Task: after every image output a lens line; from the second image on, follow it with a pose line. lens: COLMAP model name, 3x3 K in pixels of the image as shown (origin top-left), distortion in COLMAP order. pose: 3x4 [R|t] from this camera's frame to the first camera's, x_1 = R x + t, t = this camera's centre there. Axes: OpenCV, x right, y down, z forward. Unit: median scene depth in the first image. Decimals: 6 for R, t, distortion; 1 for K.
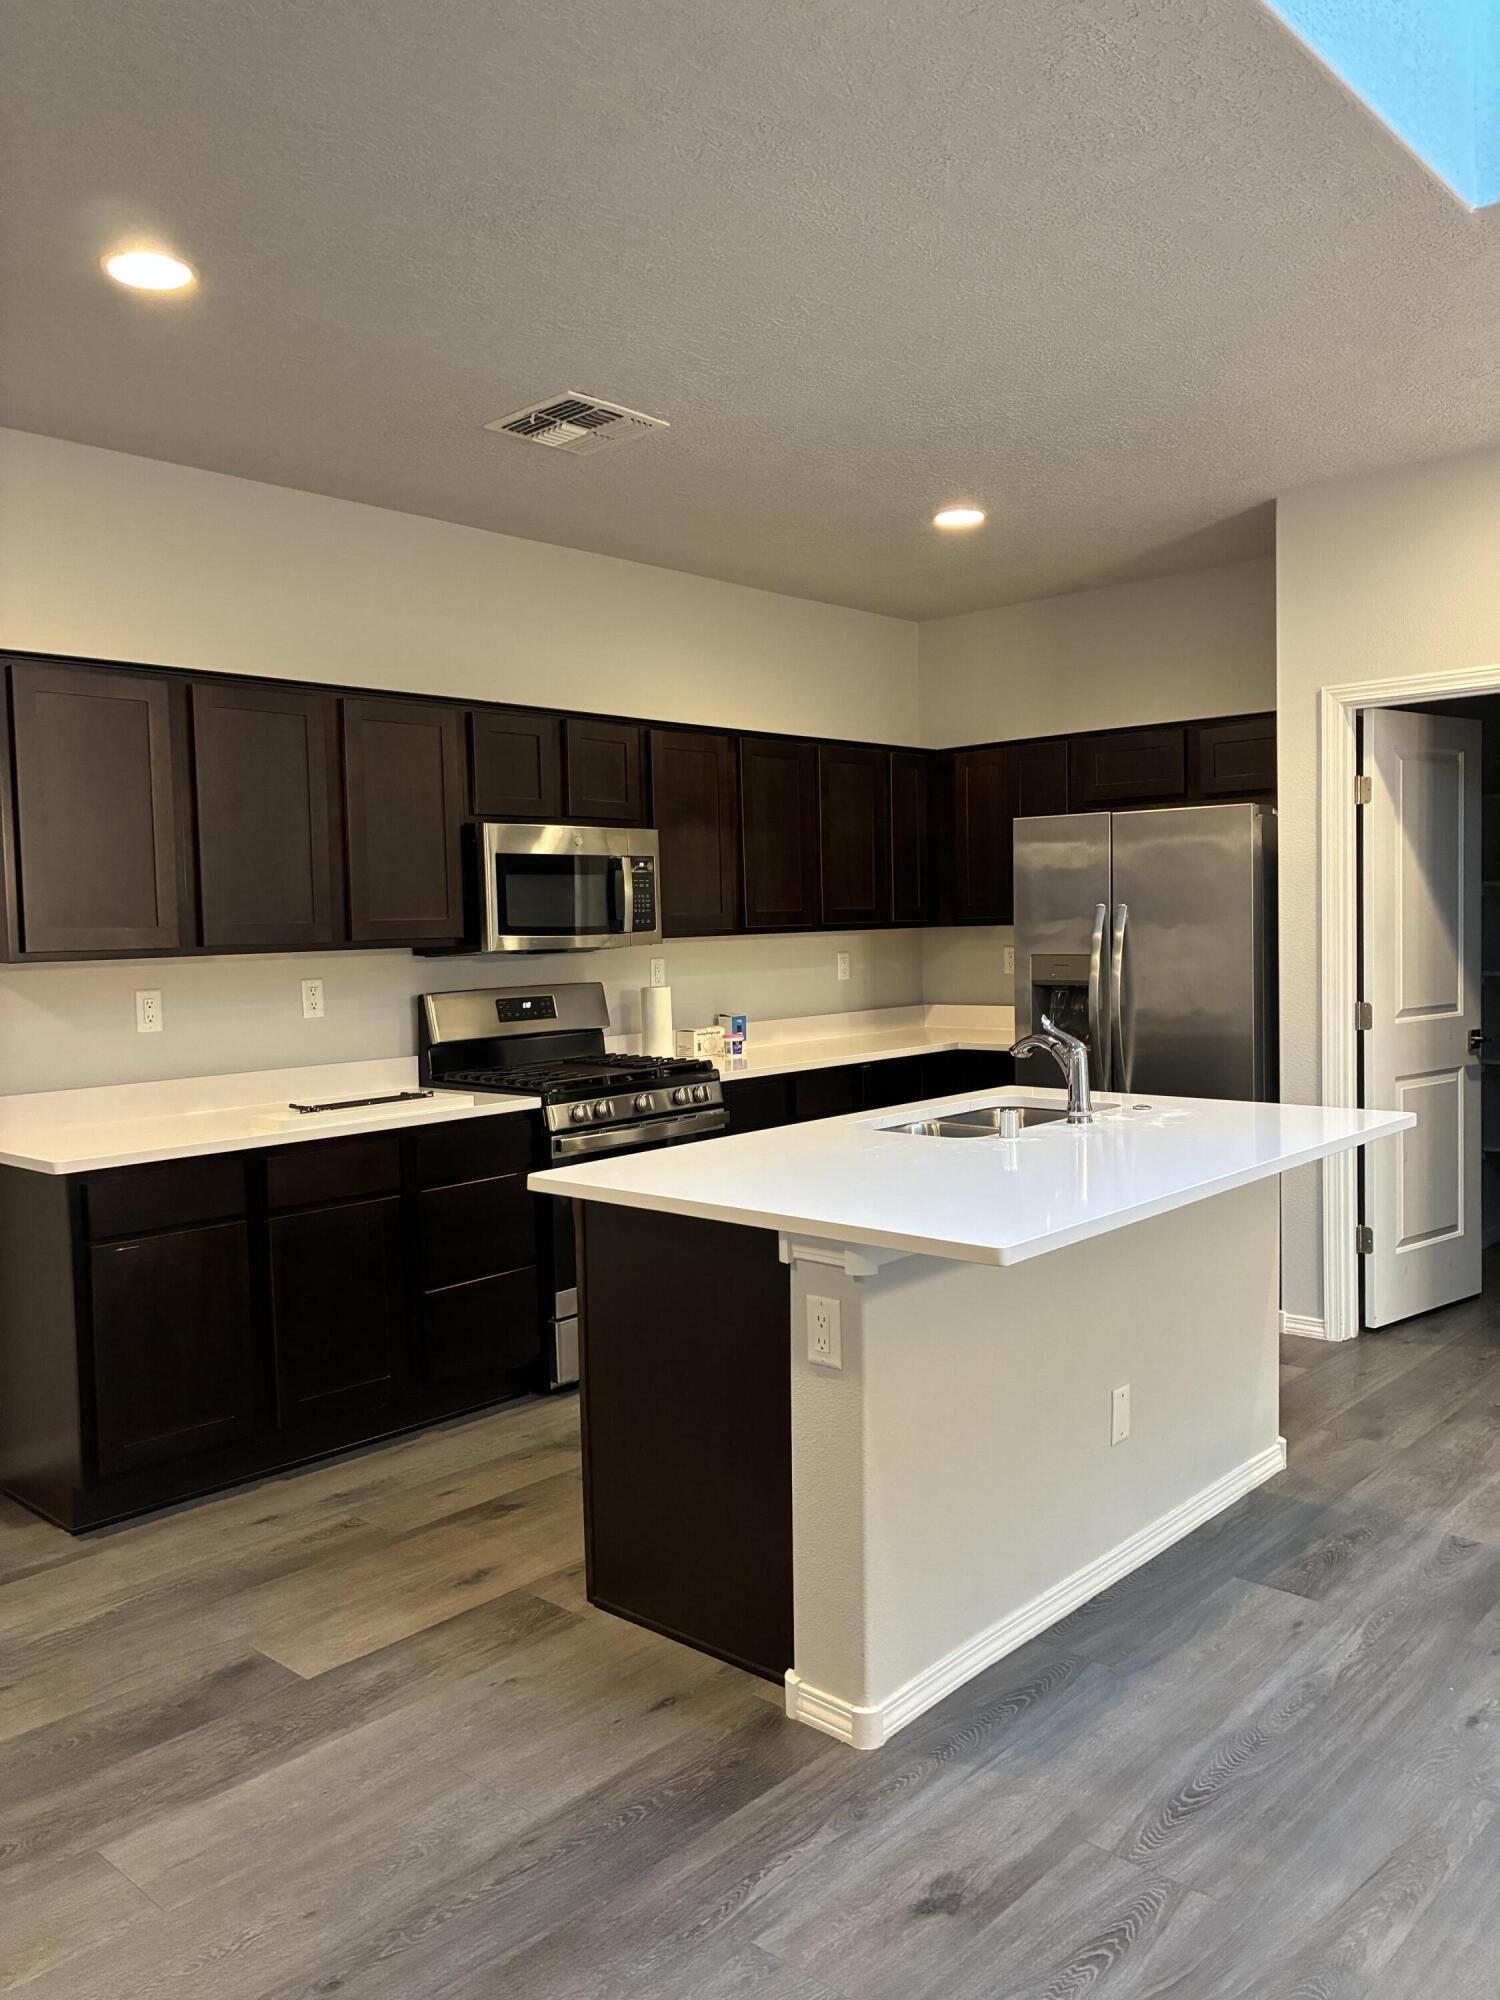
lens RADIAL K [[1522.9, 0, 759.1], [0, 1522.9, 1002.3], [0, 0, 1]] dist [0.071798, -0.063404]
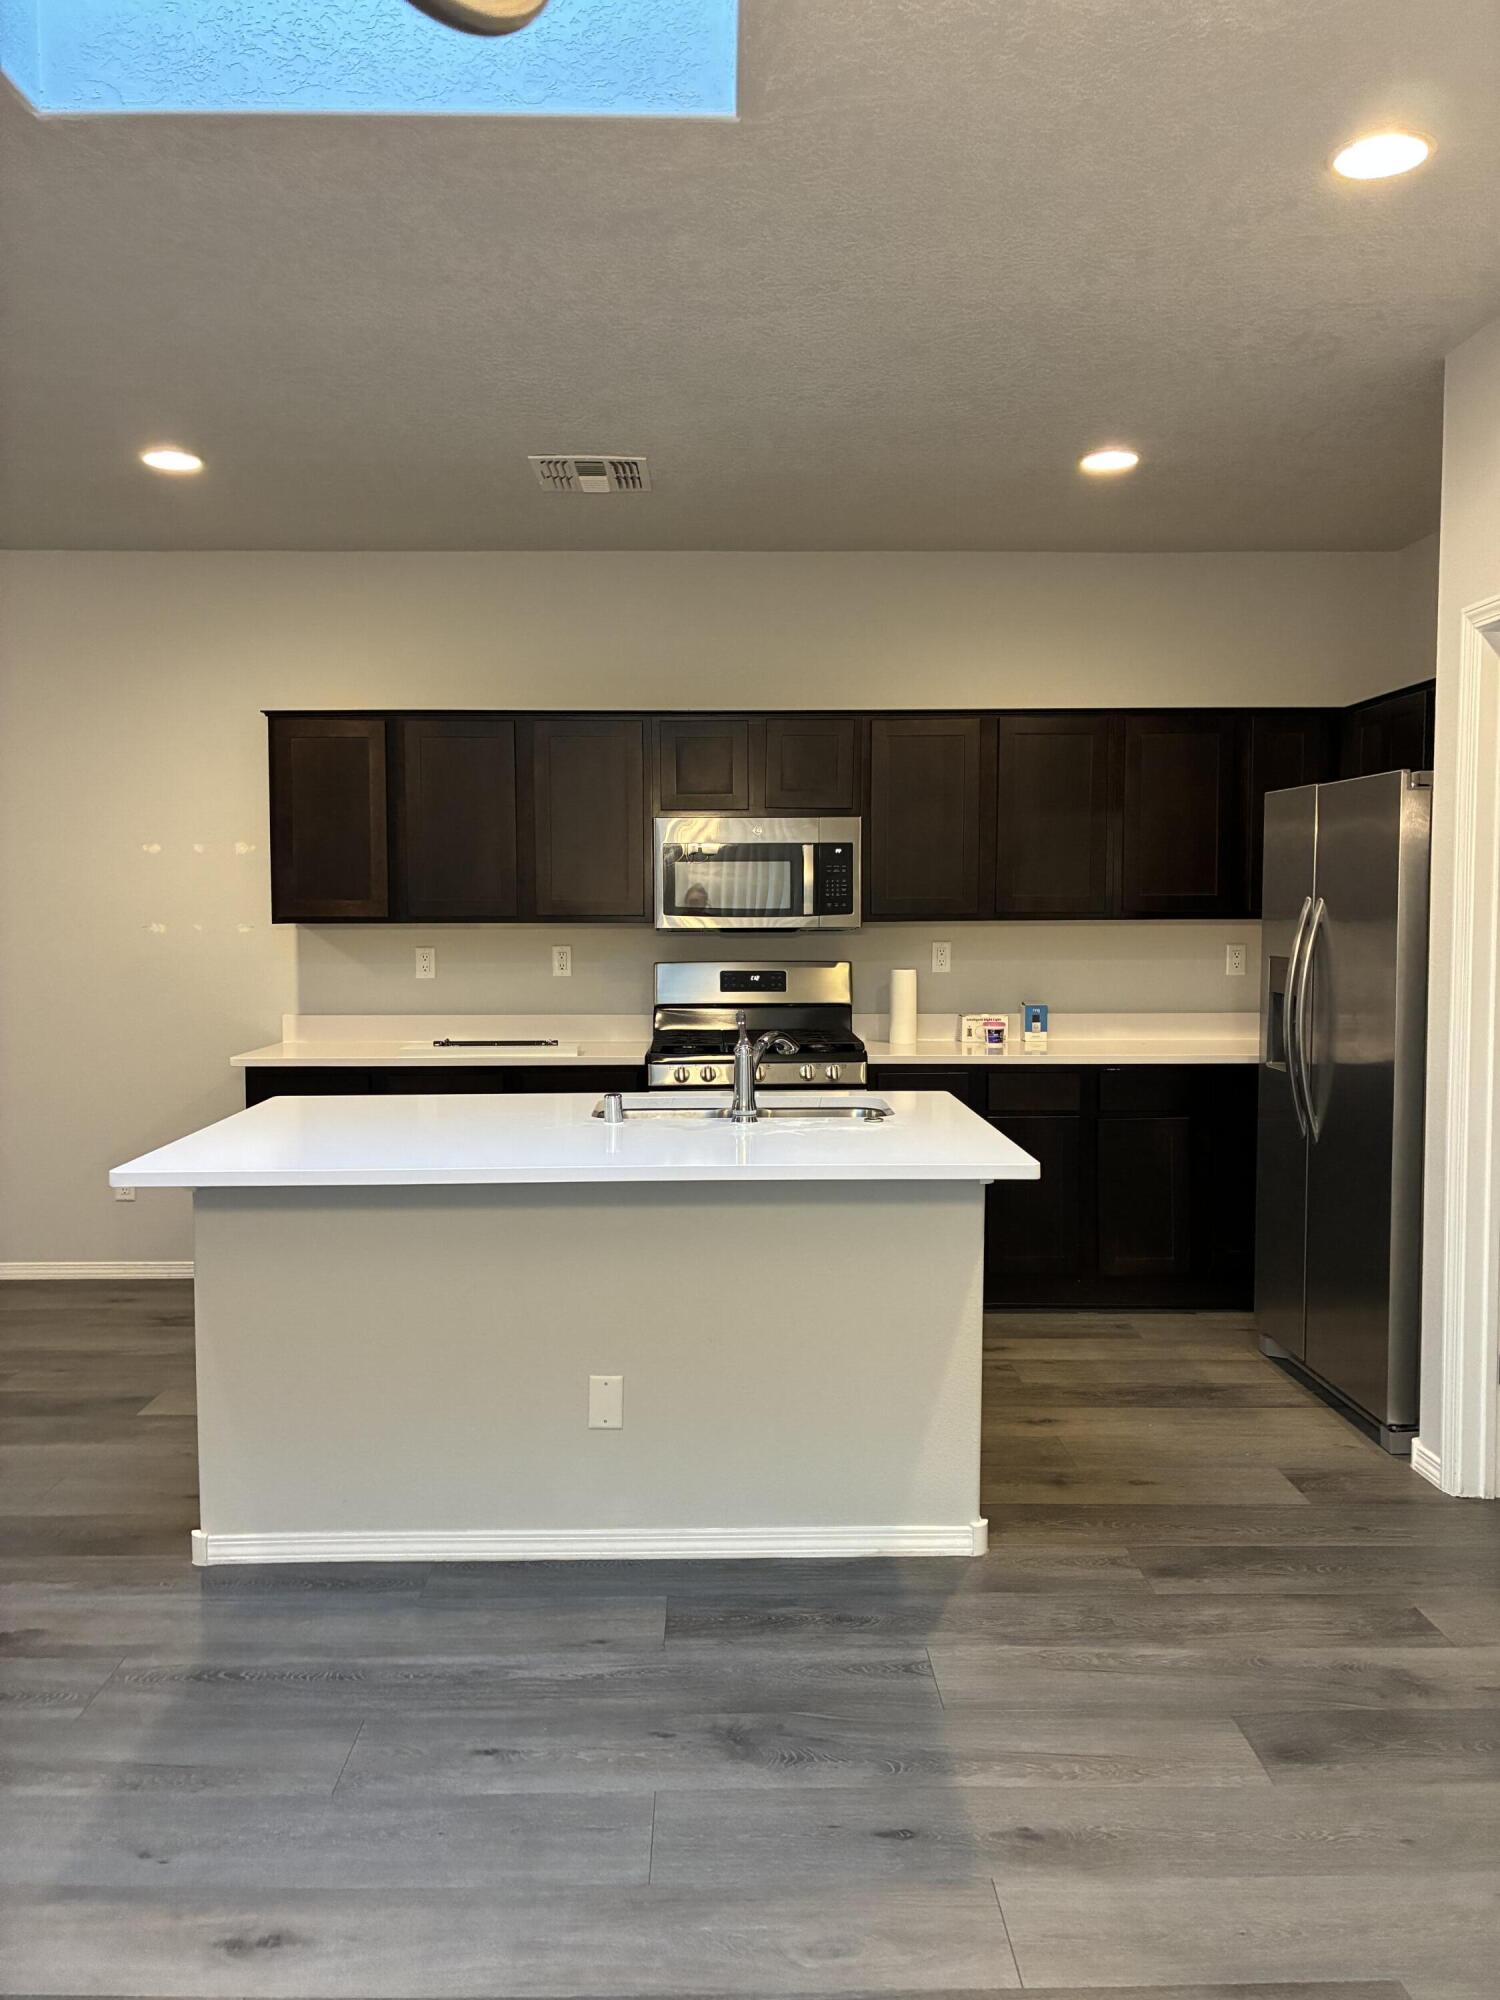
lens RADIAL K [[1483.4, 0, 749.8], [0, 1483.4, 987.2], [0, 0, 1]] dist [0.071557, -0.096955]
pose [[0.702308, 0.082800, -0.707041, 0.965339], [-0.060399, 0.996562, 0.056711, -0.083422], [0.709306, 0.002875, 0.704895, 0.325571]]
